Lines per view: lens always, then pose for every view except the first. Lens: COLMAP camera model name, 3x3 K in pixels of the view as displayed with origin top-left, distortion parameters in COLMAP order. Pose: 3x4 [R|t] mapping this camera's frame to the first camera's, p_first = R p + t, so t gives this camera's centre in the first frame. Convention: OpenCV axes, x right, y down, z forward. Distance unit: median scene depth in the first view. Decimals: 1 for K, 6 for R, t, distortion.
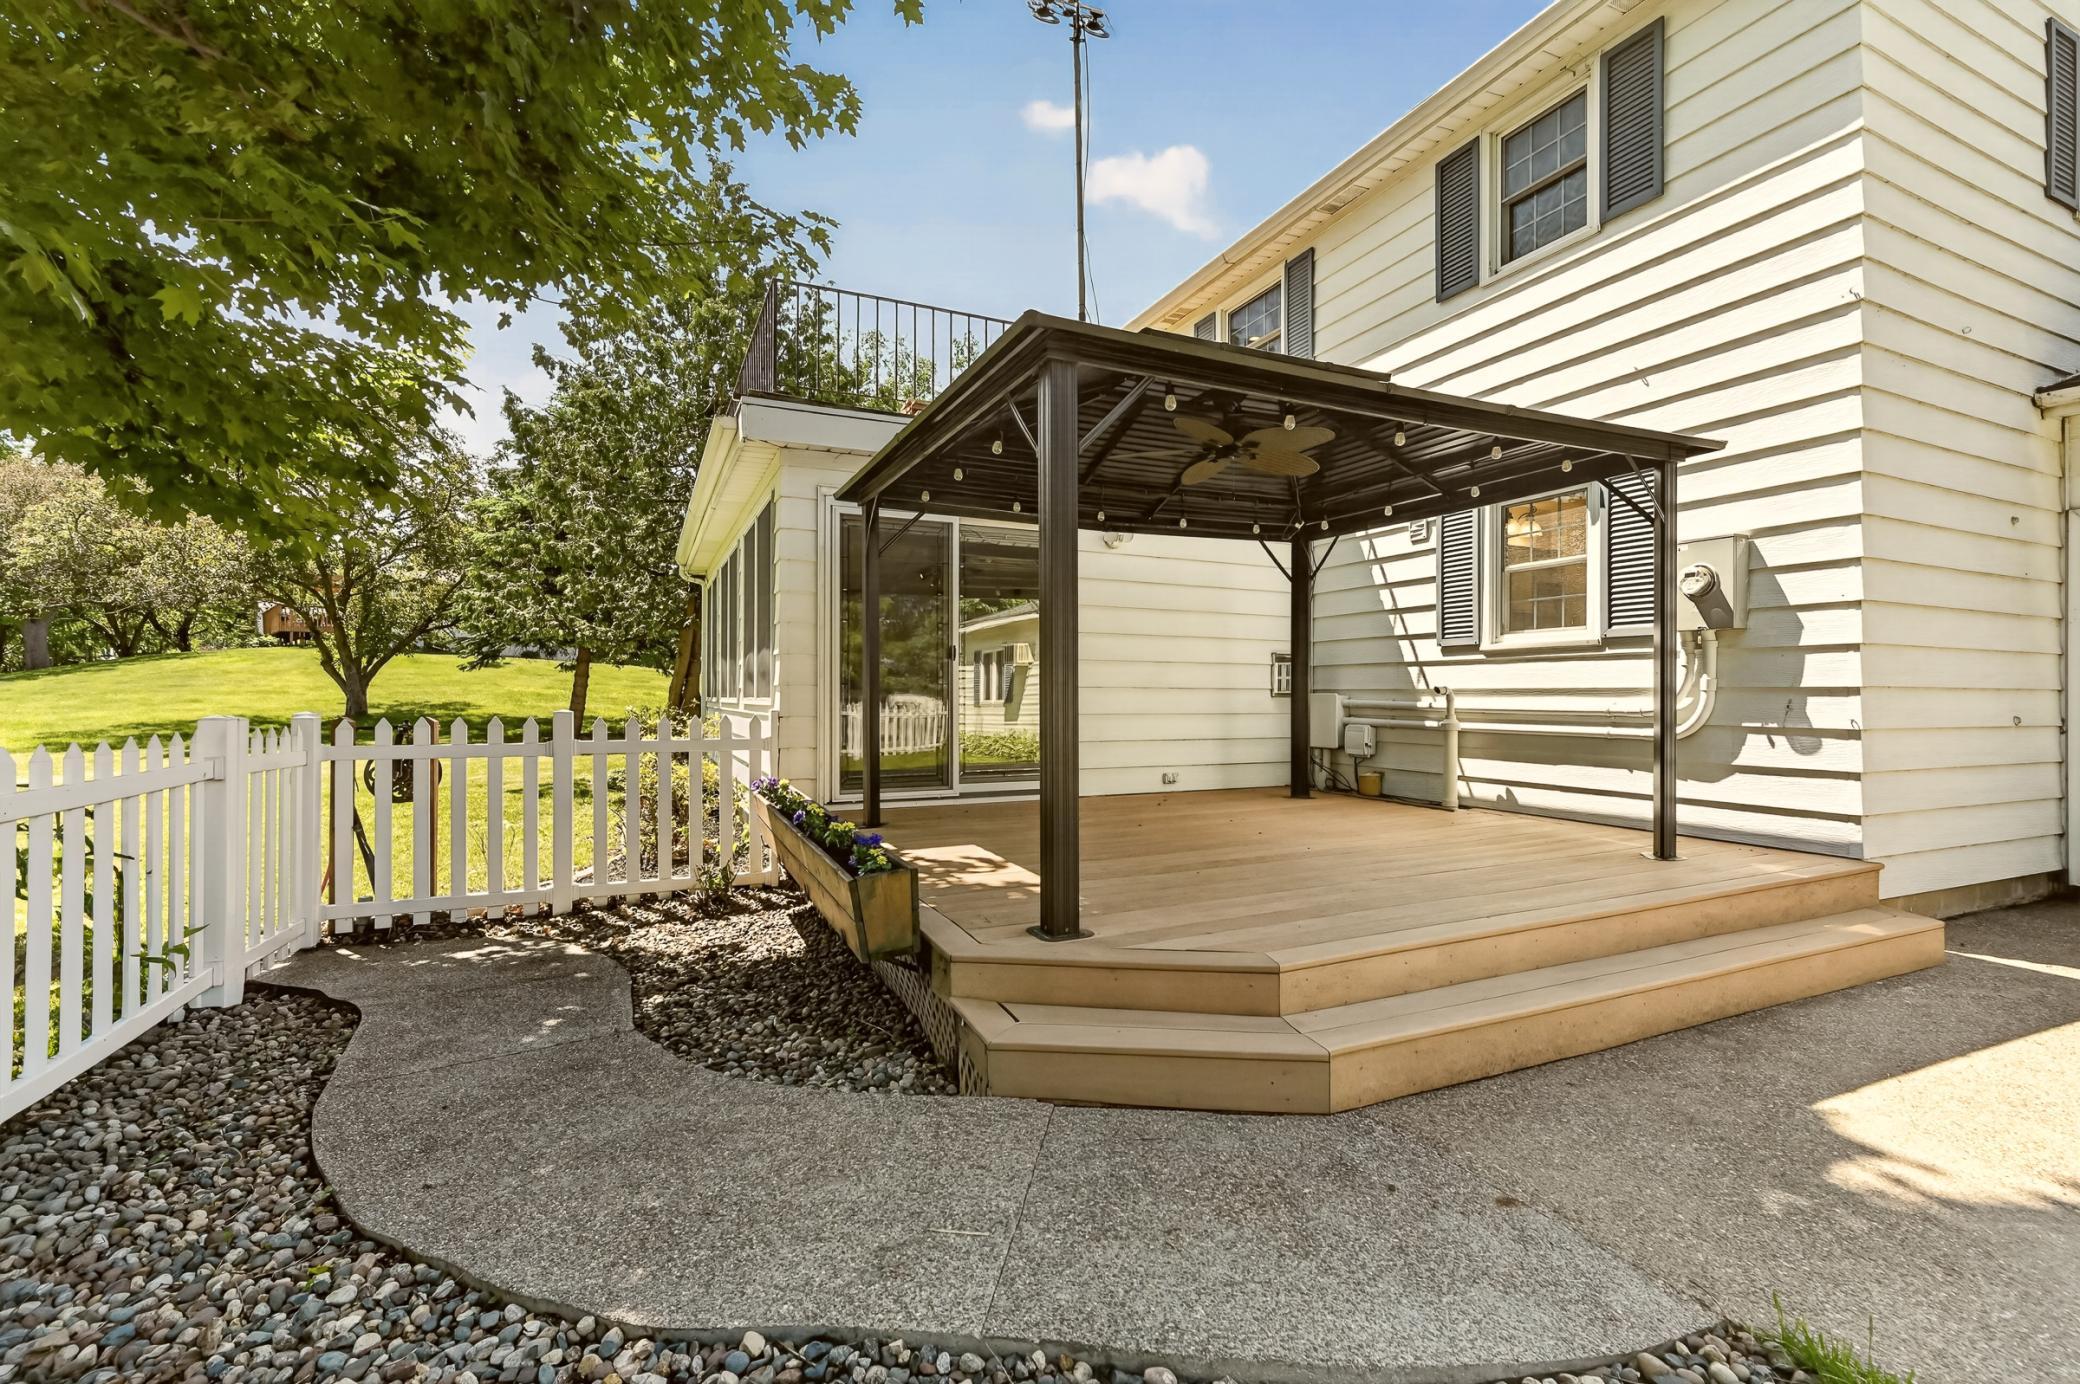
lens RADIAL K [[887.6, 0, 1042.7], [0, 887.6, 688.1], [0, 0, 1]] dist [0.002359, 0.000071]
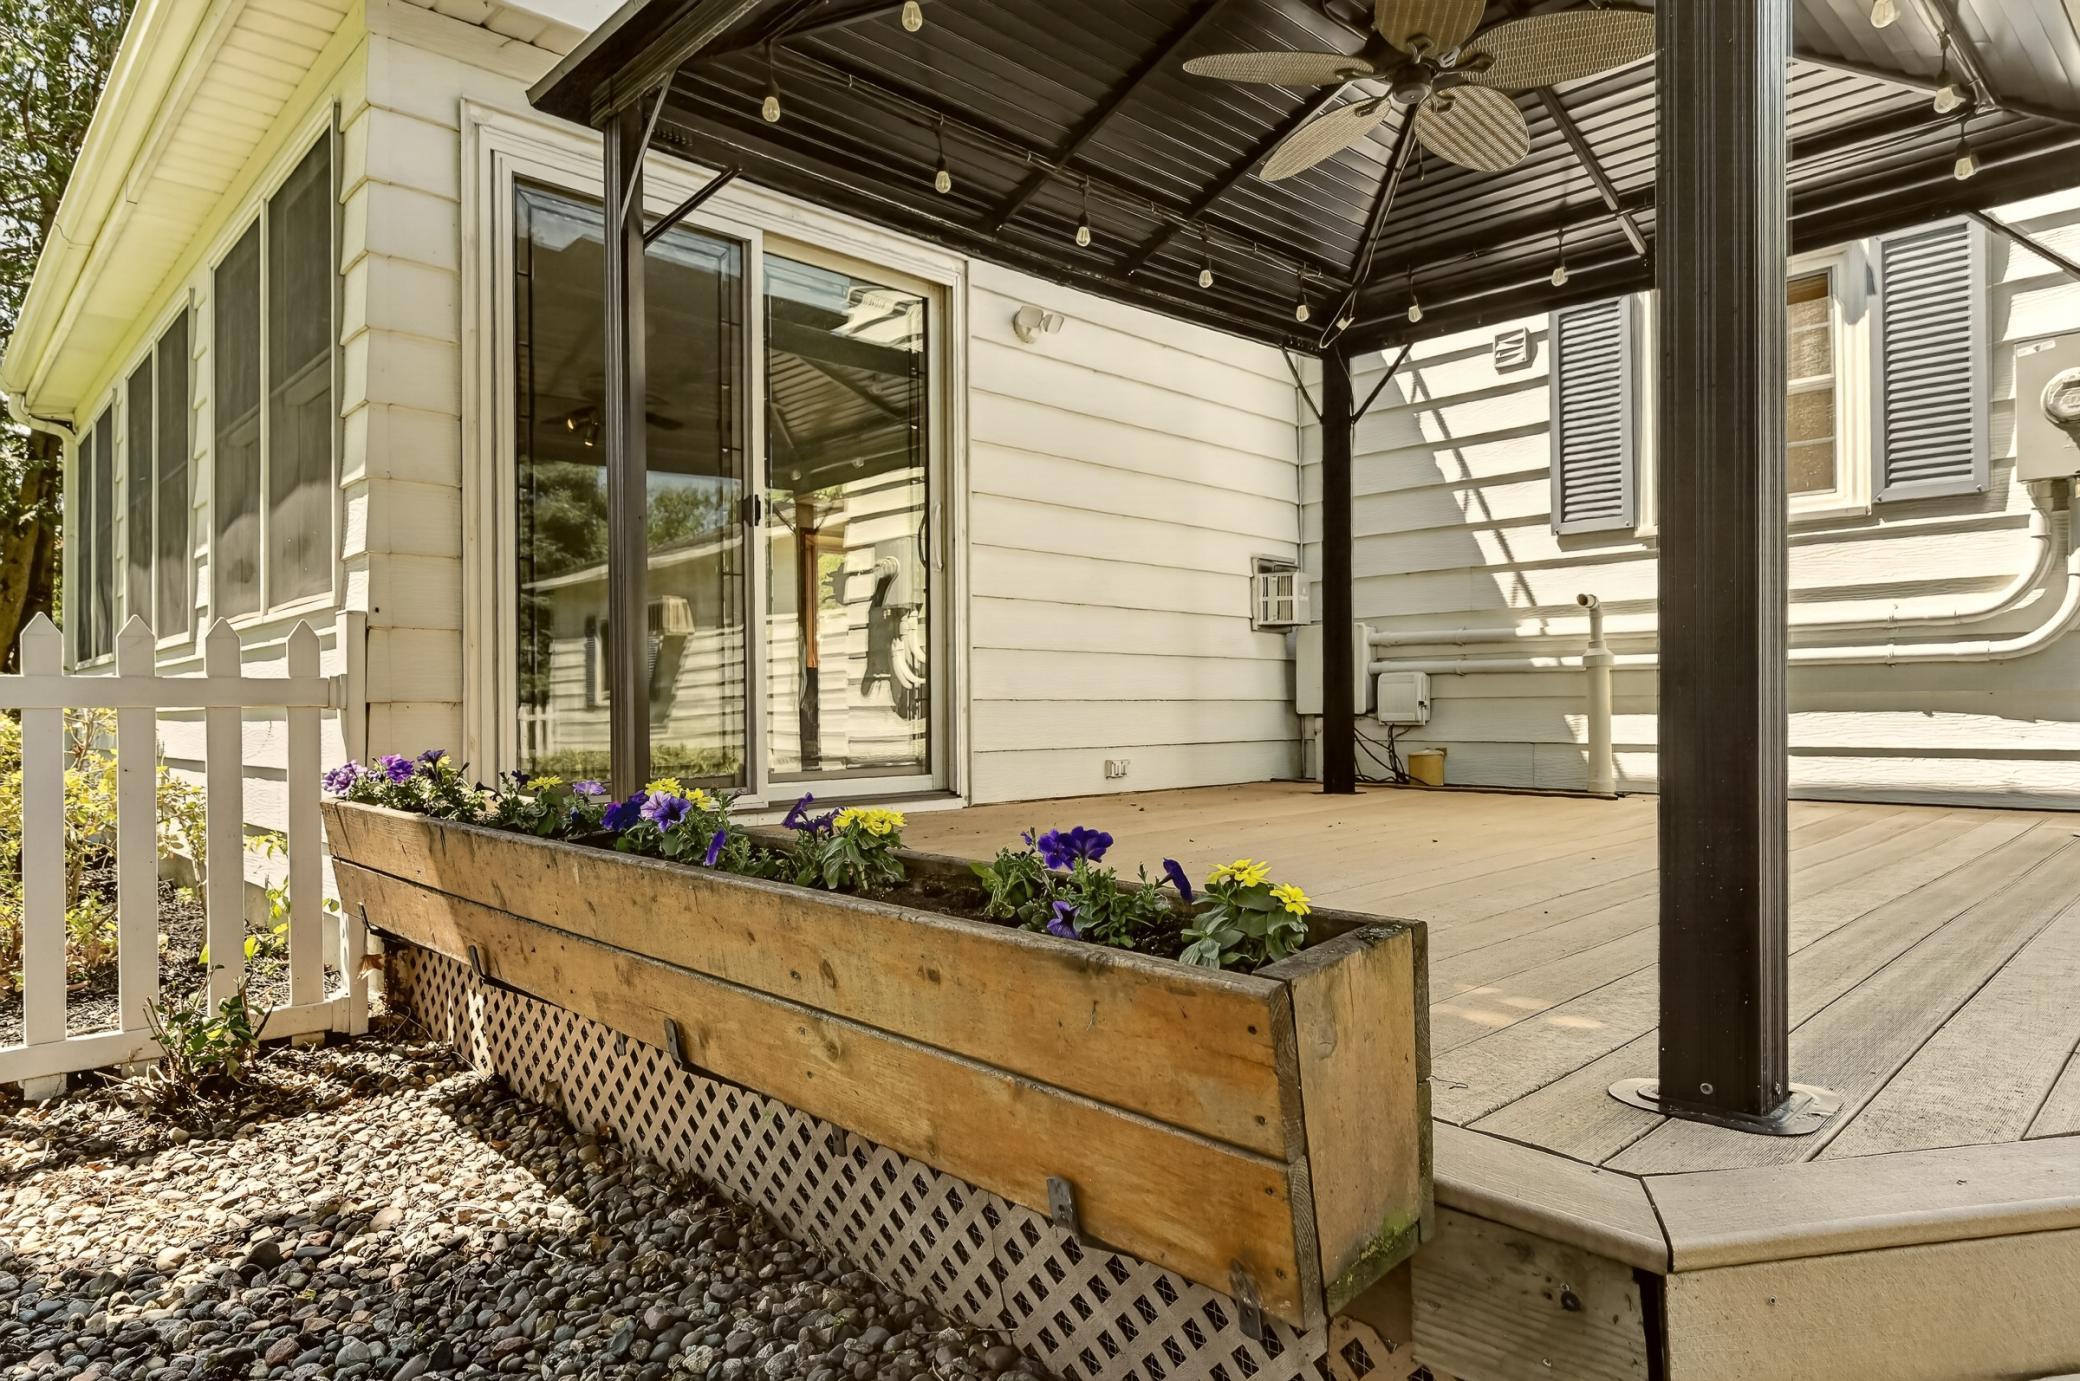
lens RADIAL K [[1216.3, 0, 1035.8], [0, 1216.3, 696.9], [0, 0, 1]] dist [0.008630, -0.000407]
pose [[0.945315, -0.008849, 0.326039, -0.175339], [0.009402, 0.999956, -0.000121, 0.063191], [-0.326023, 0.003180, 0.945356, 0.329441]]
